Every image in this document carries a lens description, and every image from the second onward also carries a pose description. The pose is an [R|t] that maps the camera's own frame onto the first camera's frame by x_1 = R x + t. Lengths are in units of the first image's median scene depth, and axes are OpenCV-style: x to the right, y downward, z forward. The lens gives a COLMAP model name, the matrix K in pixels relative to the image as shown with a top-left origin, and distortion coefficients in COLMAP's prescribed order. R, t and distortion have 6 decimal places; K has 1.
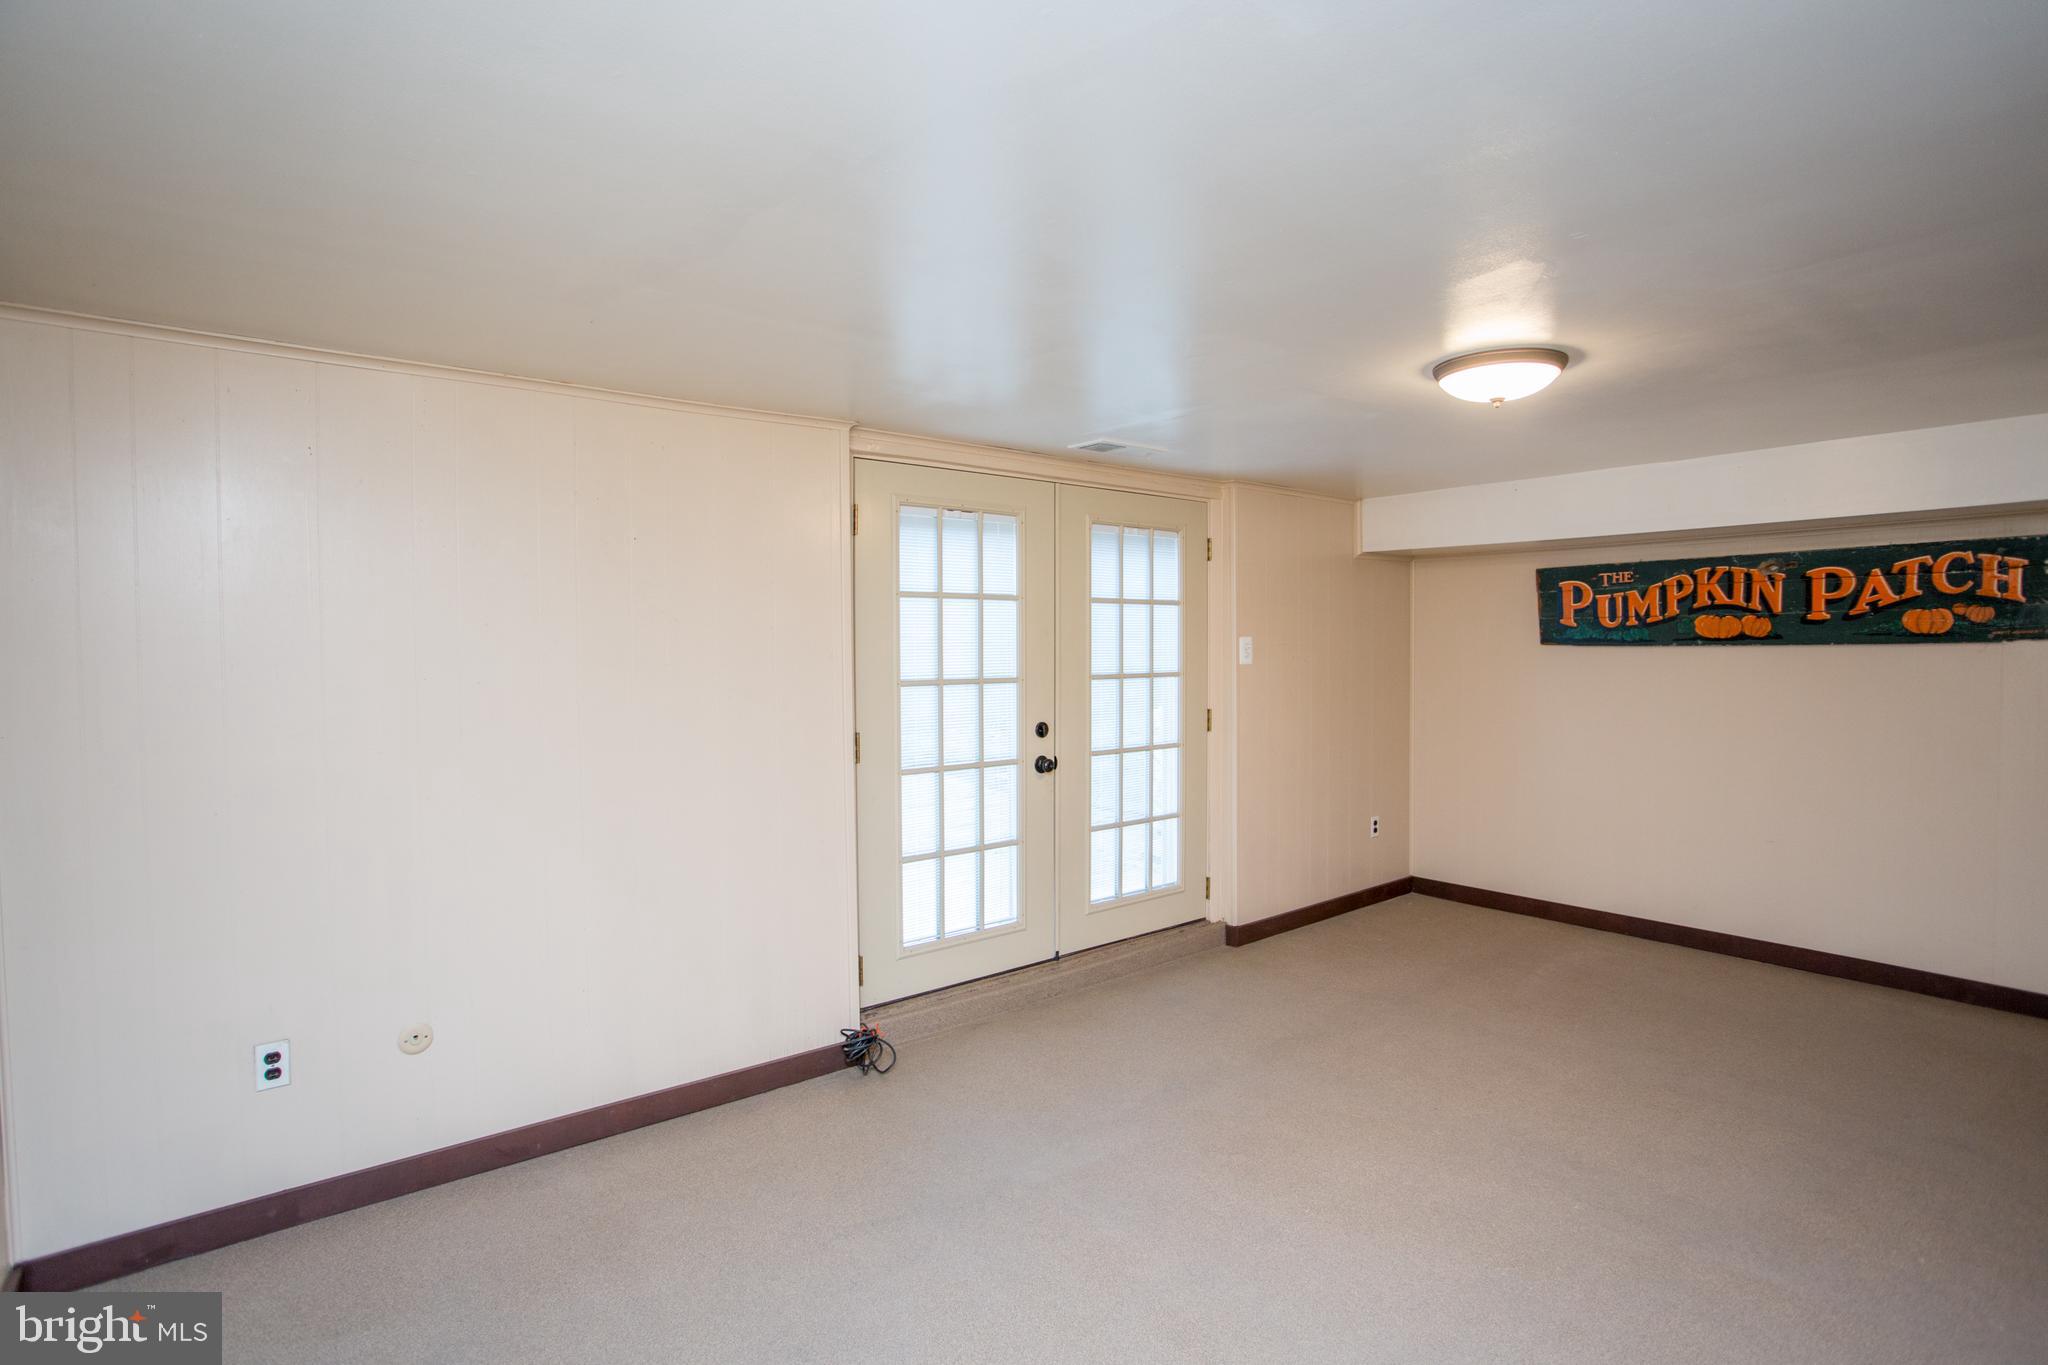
lens RADIAL K [[987.8, 0, 1036.9], [0, 987.8, 672.7], [0, 0, 1]] dist [-0.063054, 0.023406]
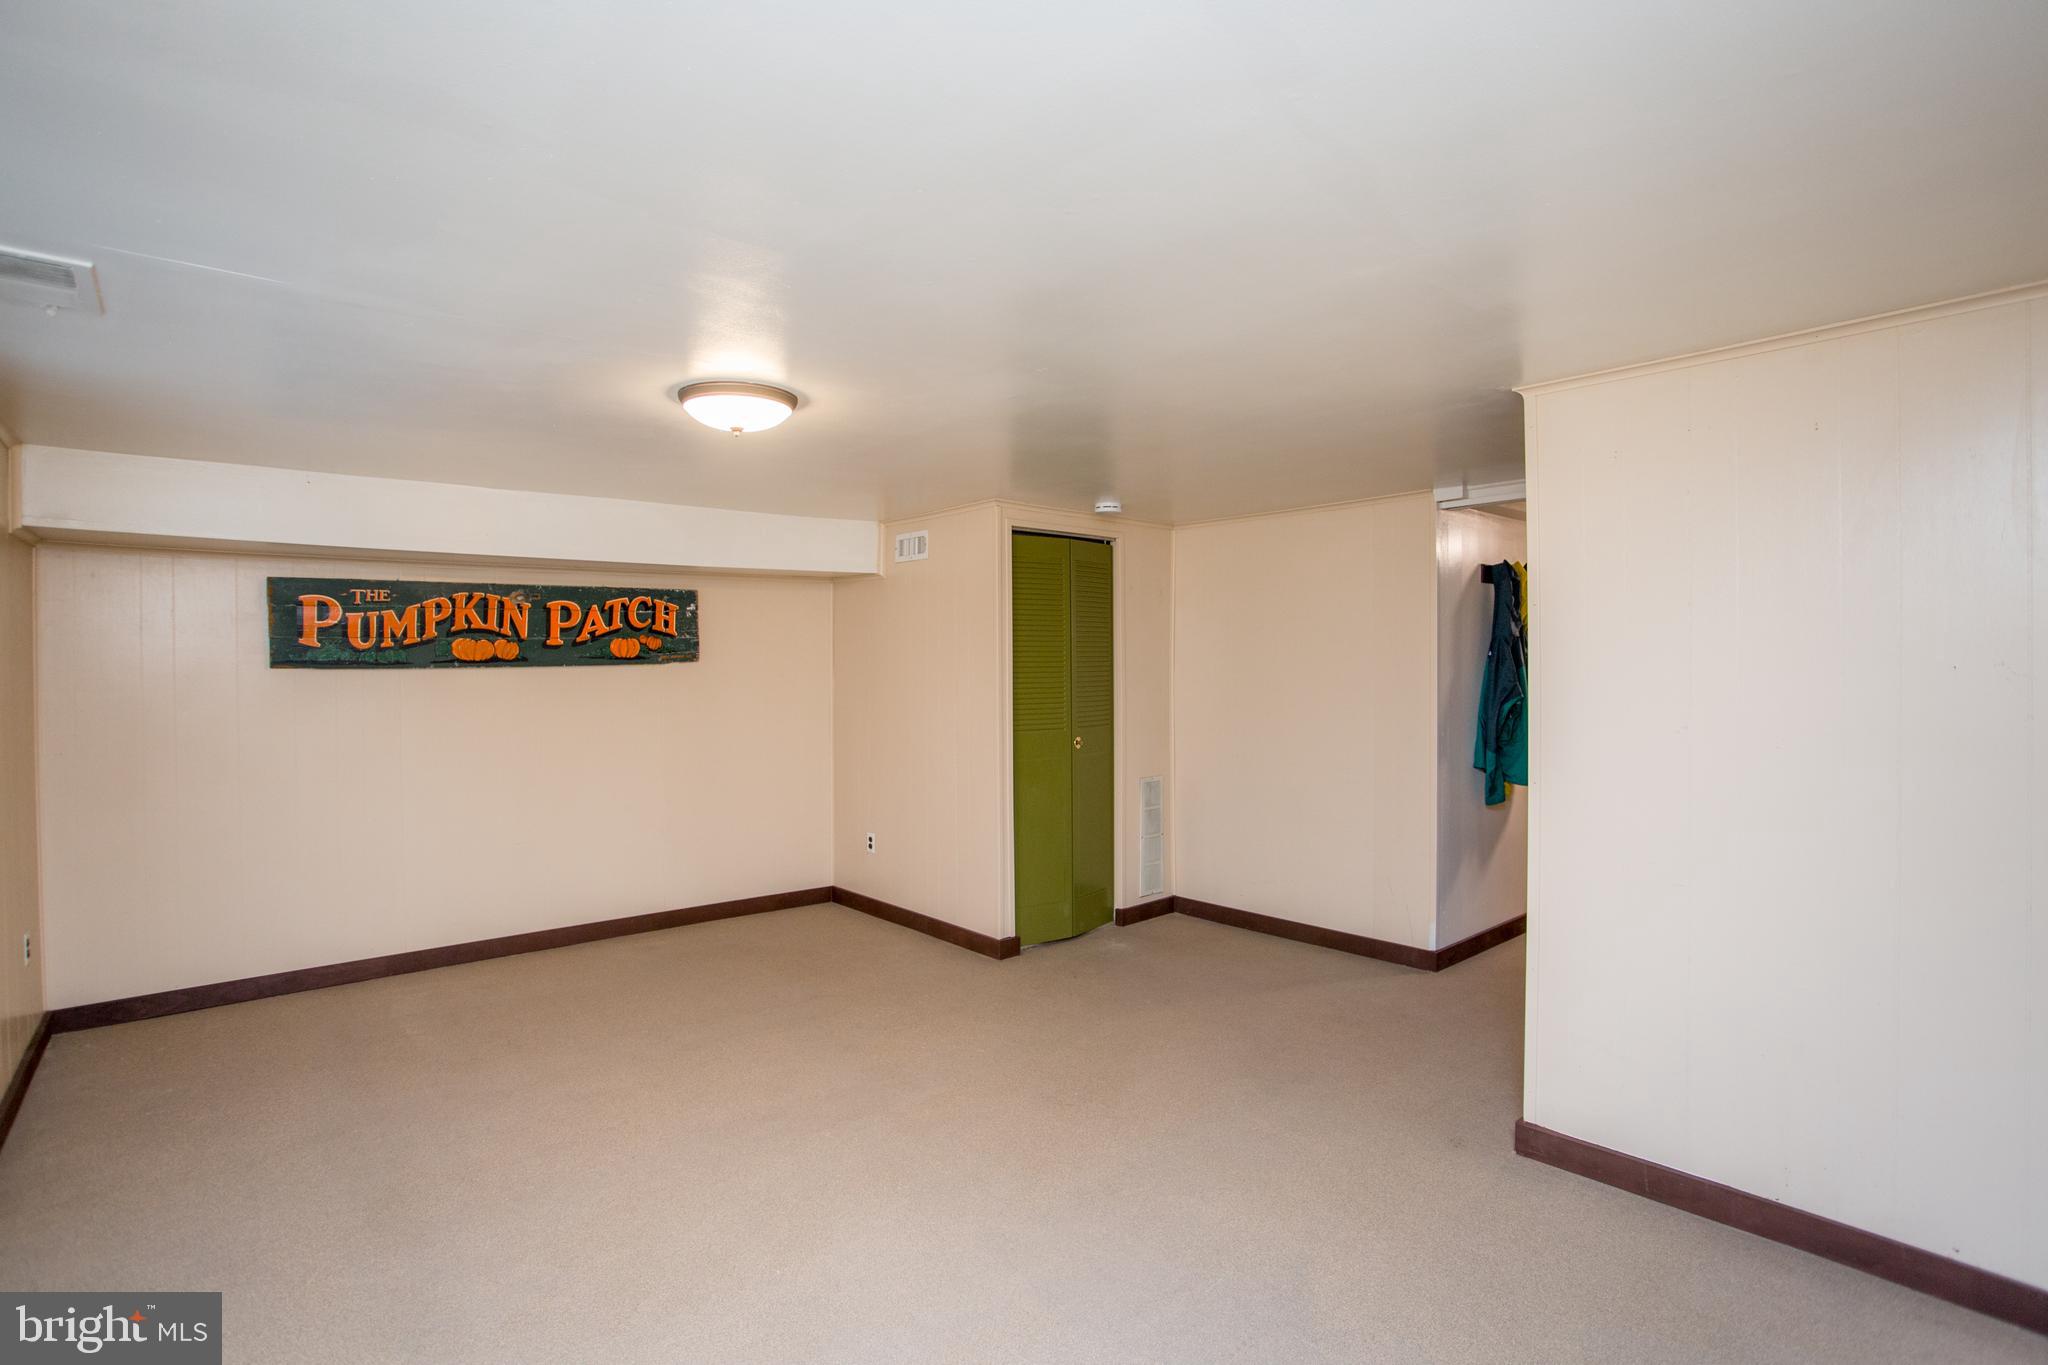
lens RADIAL K [[987.8, 0, 1003.6], [0, 987.8, 666.8], [0, 0, 1]] dist [-0.063054, 0.023406]
pose [[0.011834, 0.002746, 0.999926, -0.359803], [0.036010, 0.999346, -0.003171, -0.005056], [-0.999281, 0.036045, 0.011728, 0.431577]]
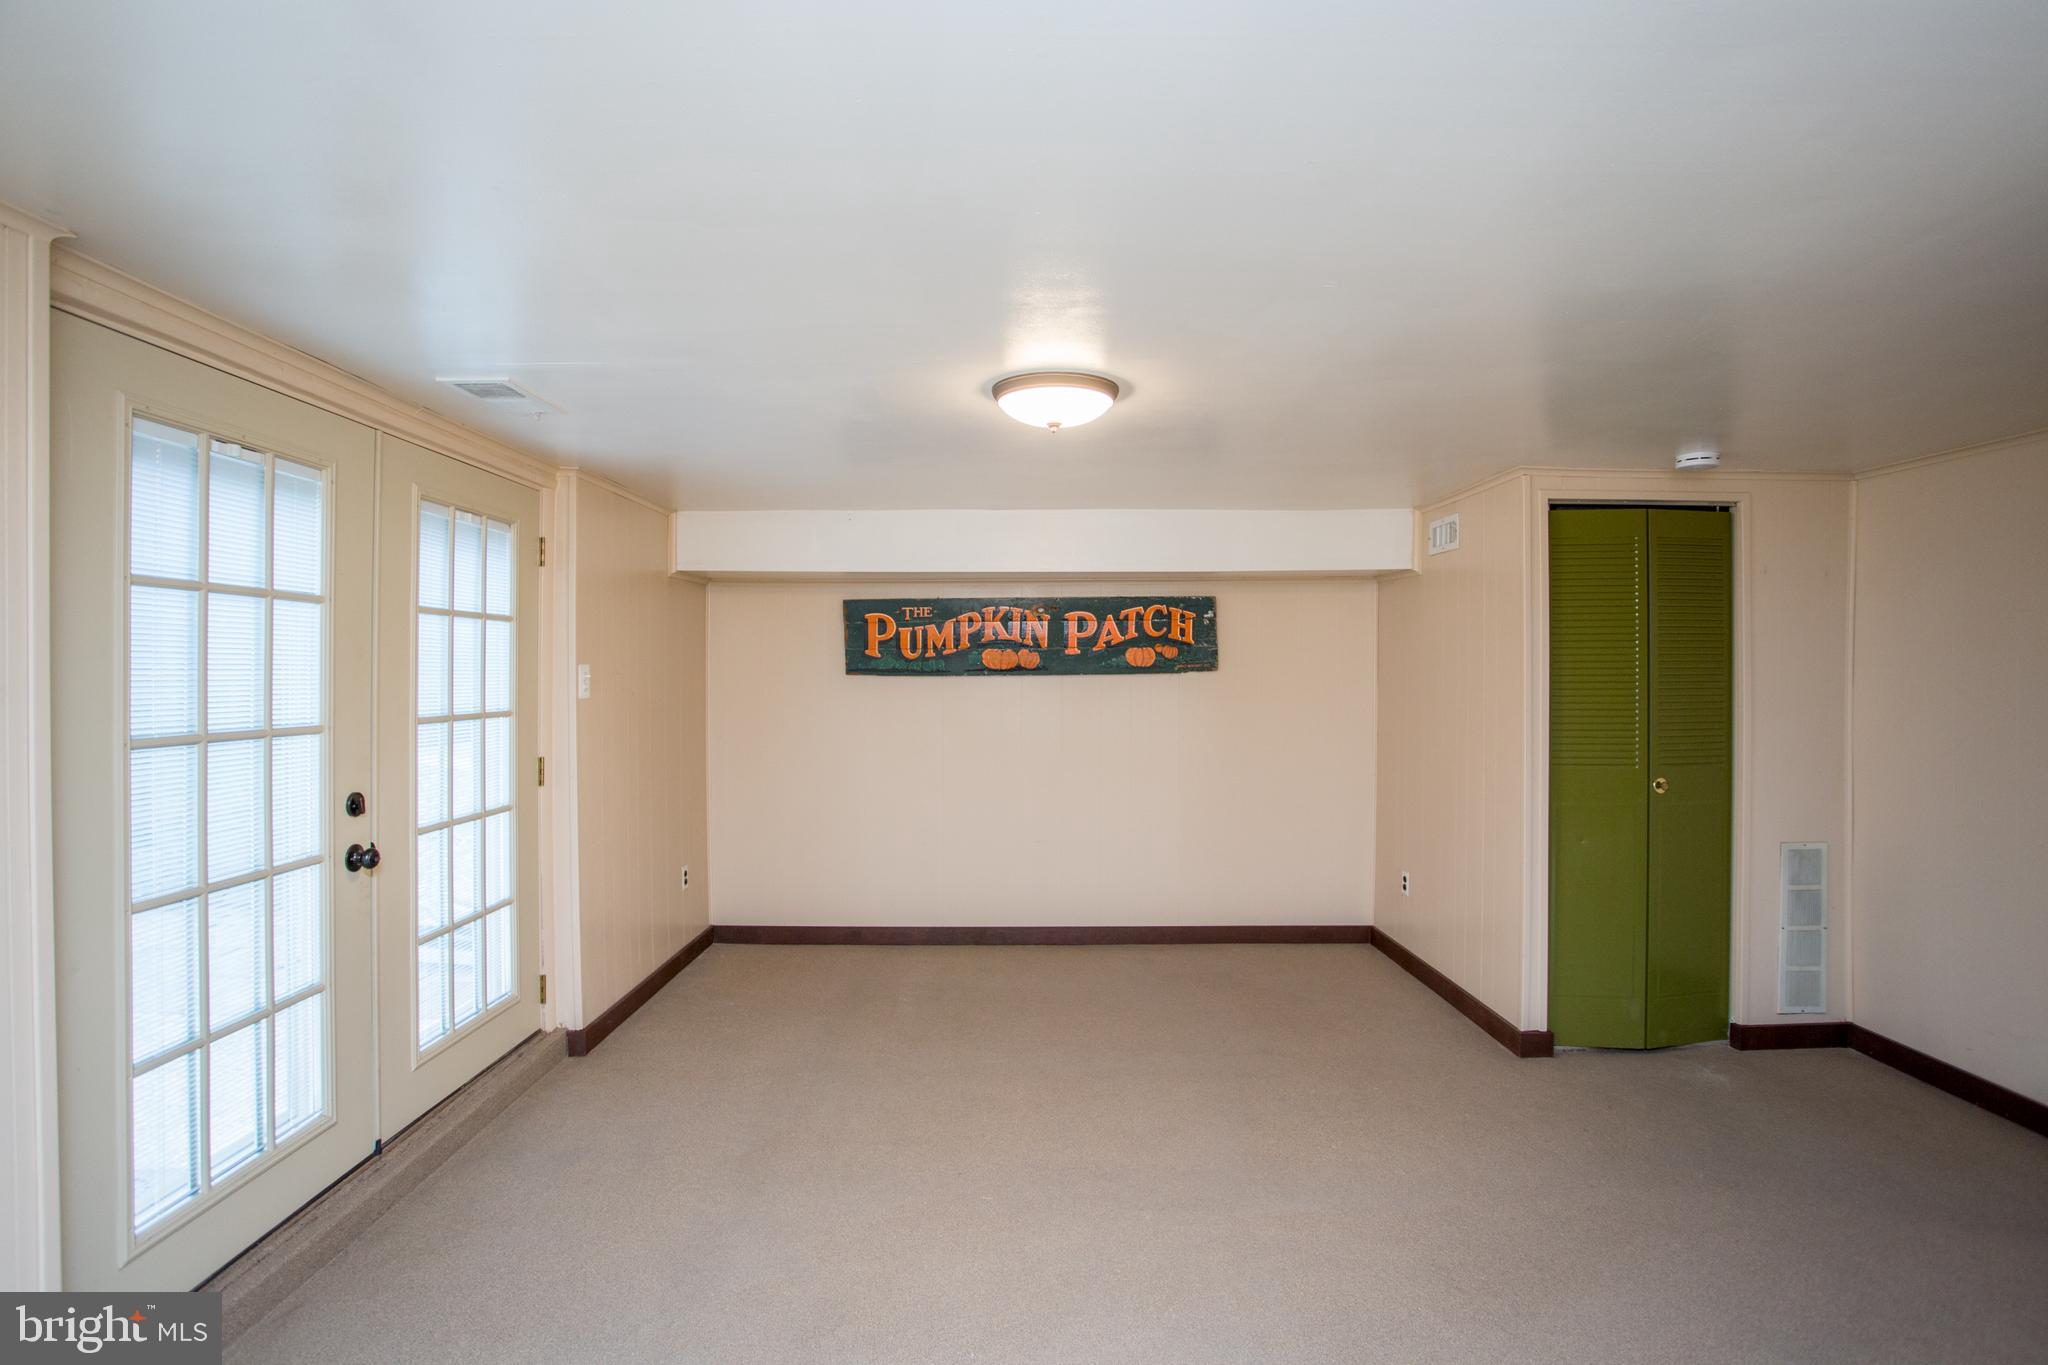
lens RADIAL K [[987.8, 0, 1011.1], [0, 987.8, 672.6], [0, 0, 1]] dist [-0.063054, 0.023406]
pose [[0.645065, 0.004126, 0.764116, -0.189224], [0.018654, 0.999602, -0.021146, -0.007110], [-0.763900, 0.027894, 0.644732, 0.245507]]
